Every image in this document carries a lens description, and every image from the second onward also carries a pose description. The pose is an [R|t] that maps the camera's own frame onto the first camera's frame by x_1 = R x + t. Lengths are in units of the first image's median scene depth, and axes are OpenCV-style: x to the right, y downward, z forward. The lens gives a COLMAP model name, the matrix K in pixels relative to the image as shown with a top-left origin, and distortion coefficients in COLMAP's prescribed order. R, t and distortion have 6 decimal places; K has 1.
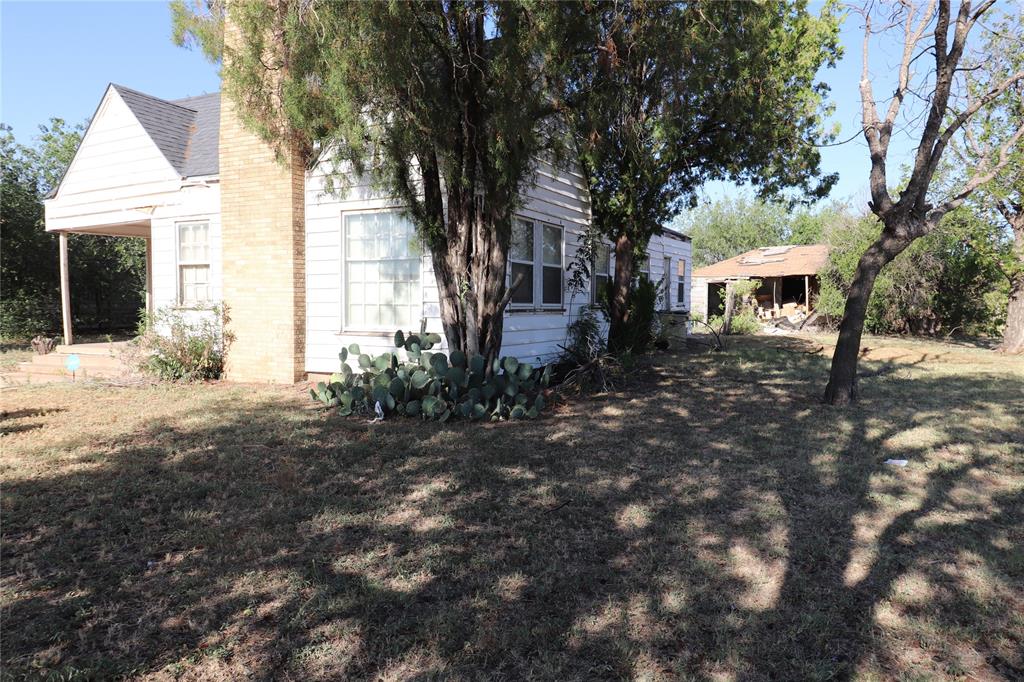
lens RADIAL K [[702.3, 0, 516.3], [0, 702.3, 325.9], [0, 0, 1]] dist [0.007957, -0.007028]
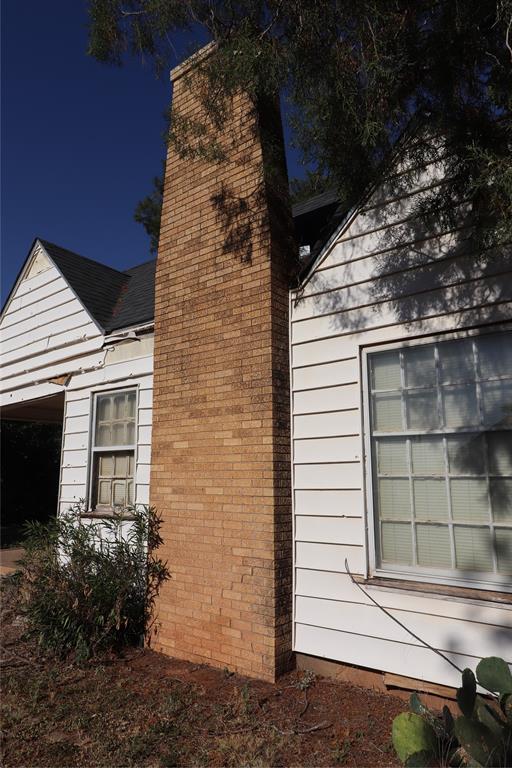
lens RADIAL K [[526.7, 0, 253.9], [0, 526.7, 383.3], [0, 0, 1]] dist [0.007957, -0.007028]
pose [[0.980231, -0.040089, -0.193751, -0.244519], [-0.003496, 0.975595, -0.219549, -0.043421], [0.197824, 0.215886, 0.956169, 0.576395]]
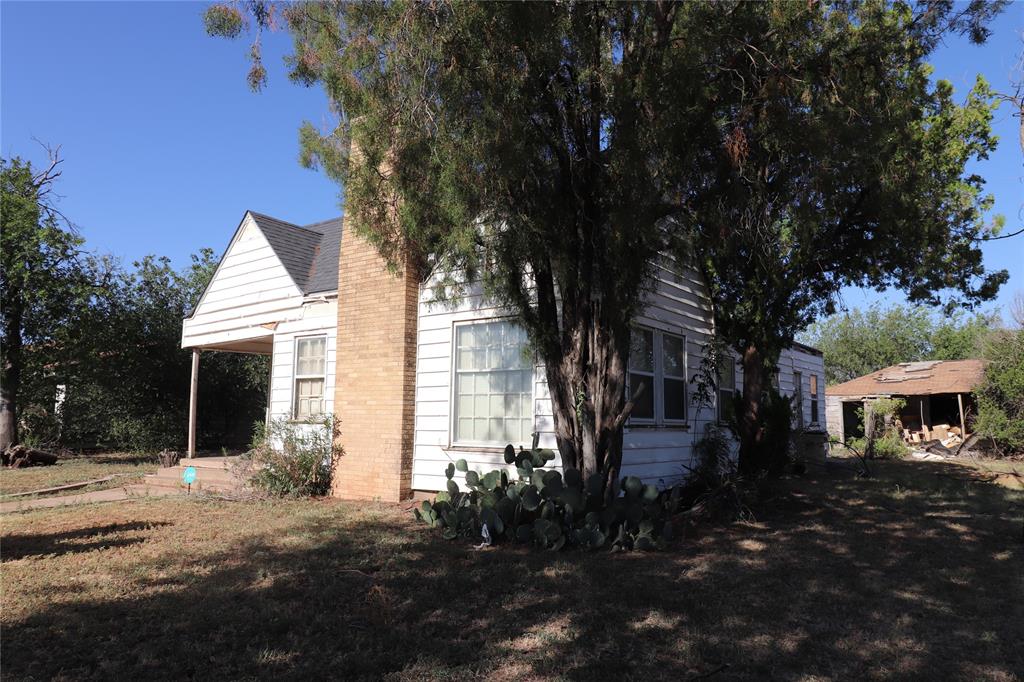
lens RADIAL K [[699.3, 0, 513.6], [0, 699.3, 325.0], [0, 0, 1]] dist [0.006233, -0.001761]
pose [[0.987157, -0.015341, -0.159015, -0.010601], [-0.012398, 0.985020, -0.171995, 0.007076], [0.159272, 0.171758, 0.972179, 0.065483]]
